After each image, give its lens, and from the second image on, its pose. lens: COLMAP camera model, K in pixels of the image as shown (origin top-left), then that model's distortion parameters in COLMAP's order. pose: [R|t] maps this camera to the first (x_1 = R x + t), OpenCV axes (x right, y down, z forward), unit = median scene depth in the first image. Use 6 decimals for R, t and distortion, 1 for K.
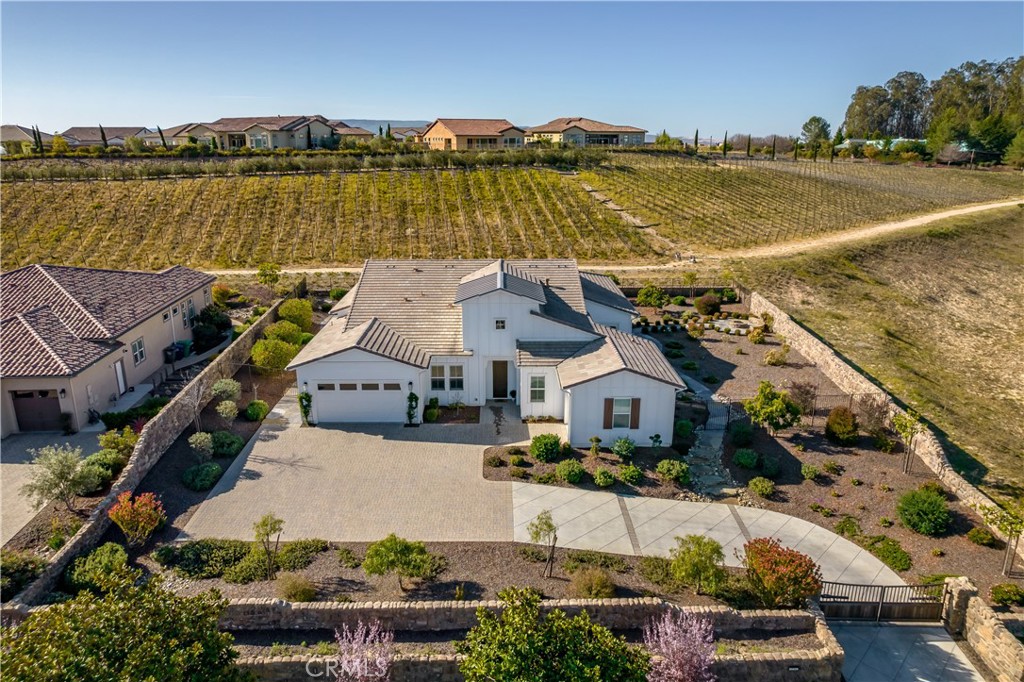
lens RADIAL K [[666.8, 0, 512.0], [0, 666.8, 341.0], [0, 0, 1]] dist [-0.056167, 0.022554]
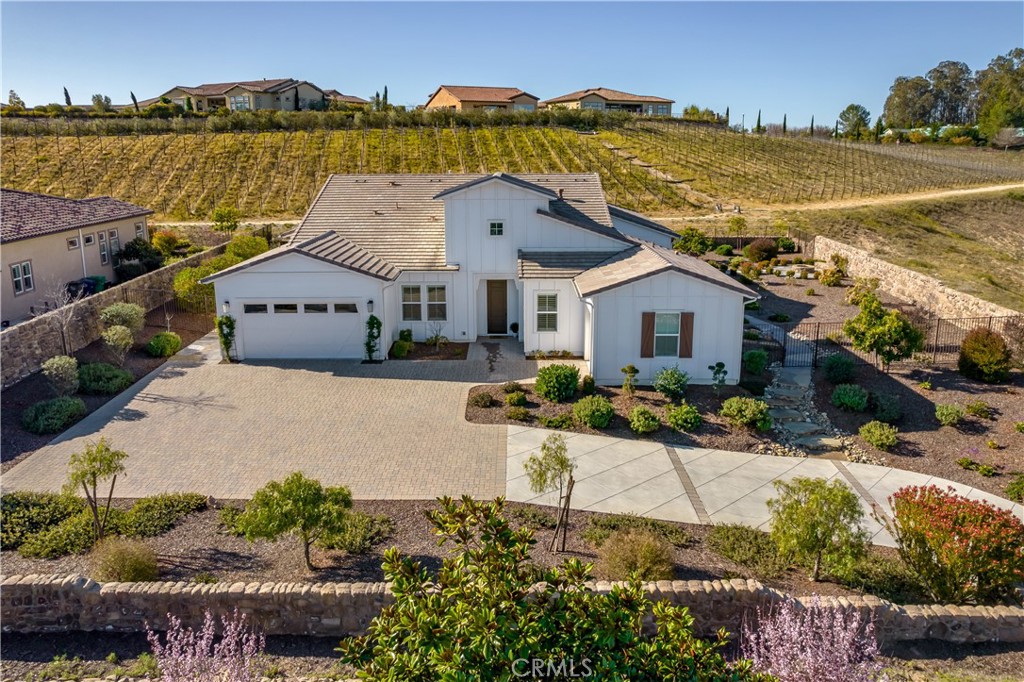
lens RADIAL K [[706.9, 0, 514.0], [0, 706.9, 308.9], [0, 0, 1]] dist [-0.059831, 0.044919]
pose [[0.999809, -0.001361, -0.019505, 0.017568], [-0.000029, 0.997470, -0.071082, 0.123752], [0.019553, 0.071069, 0.997280, 0.238883]]
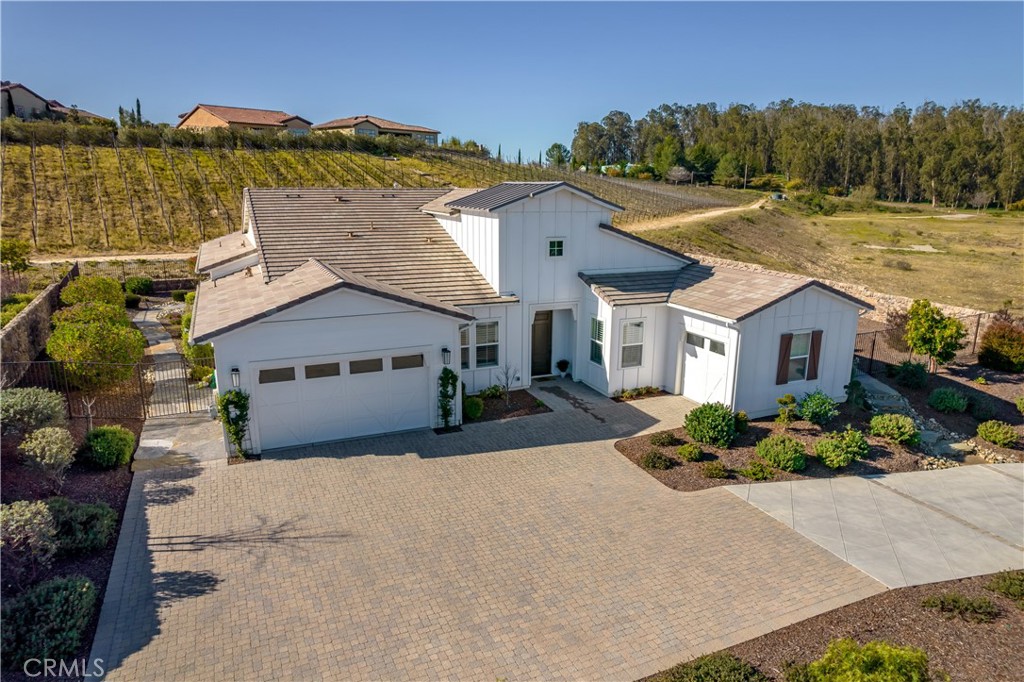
lens RADIAL K [[661.4, 0, 518.6], [0, 661.4, 348.6], [0, 0, 1]] dist [-0.076985, 0.069745]
pose [[0.917112, -0.089131, 0.388537, -0.301573], [0.107474, 0.993876, -0.025687, 0.081098], [-0.383868, 0.065315, 0.921075, 0.479400]]
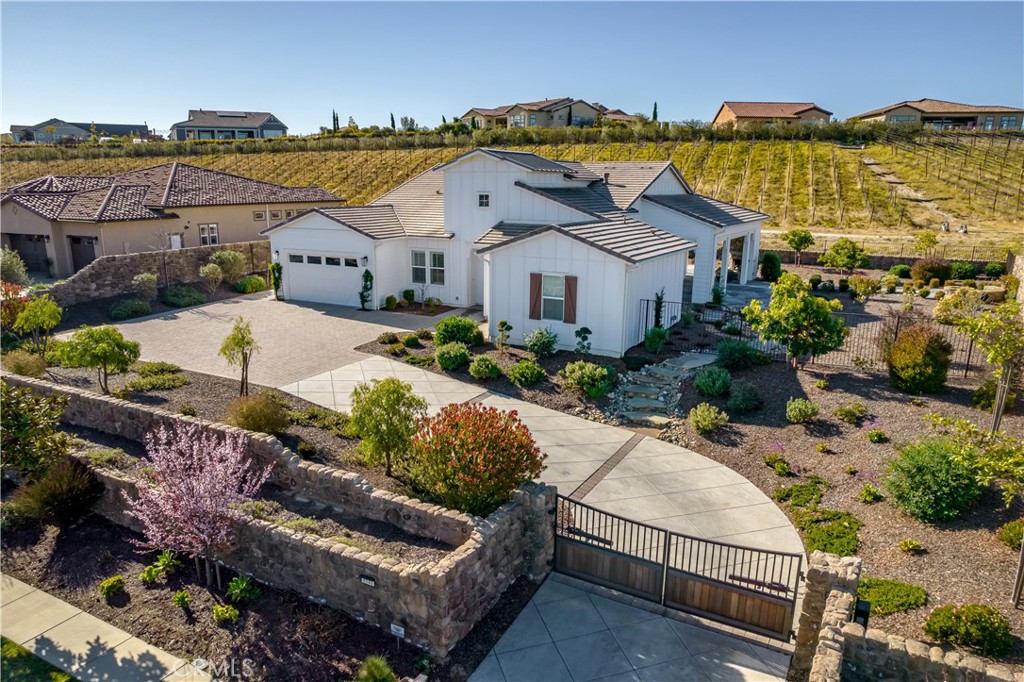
lens RADIAL K [[716.3, 0, 506.6], [0, 716.3, 376.6], [0, 0, 1]] dist [-0.079841, 0.083069]
pose [[0.865346, 0.135392, -0.482541, 0.456358], [-0.150286, 0.988611, 0.007877, 0.176779], [0.478112, 0.065702, 0.875838, 0.297146]]
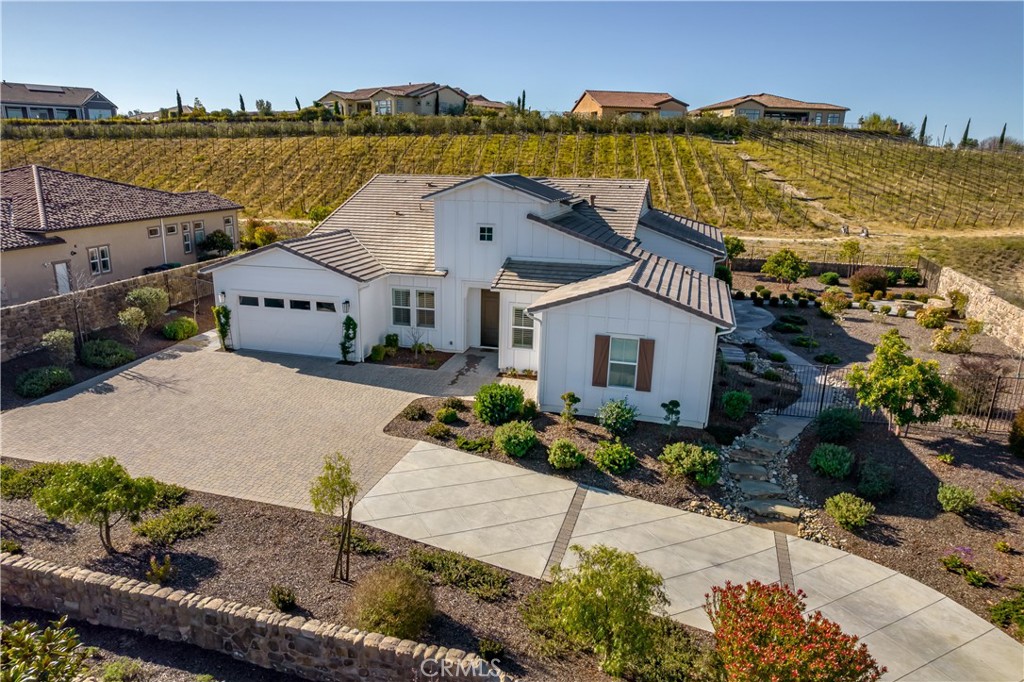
lens RADIAL K [[699.5, 0, 488.2], [0, 699.5, 374.2], [0, 0, 1]] dist [-0.077751, 0.069825]
pose [[0.953373, 0.099998, -0.284745, 0.211601], [-0.098777, 0.994934, 0.018684, 0.110008], [0.285171, 0.010314, 0.958421, 0.321401]]
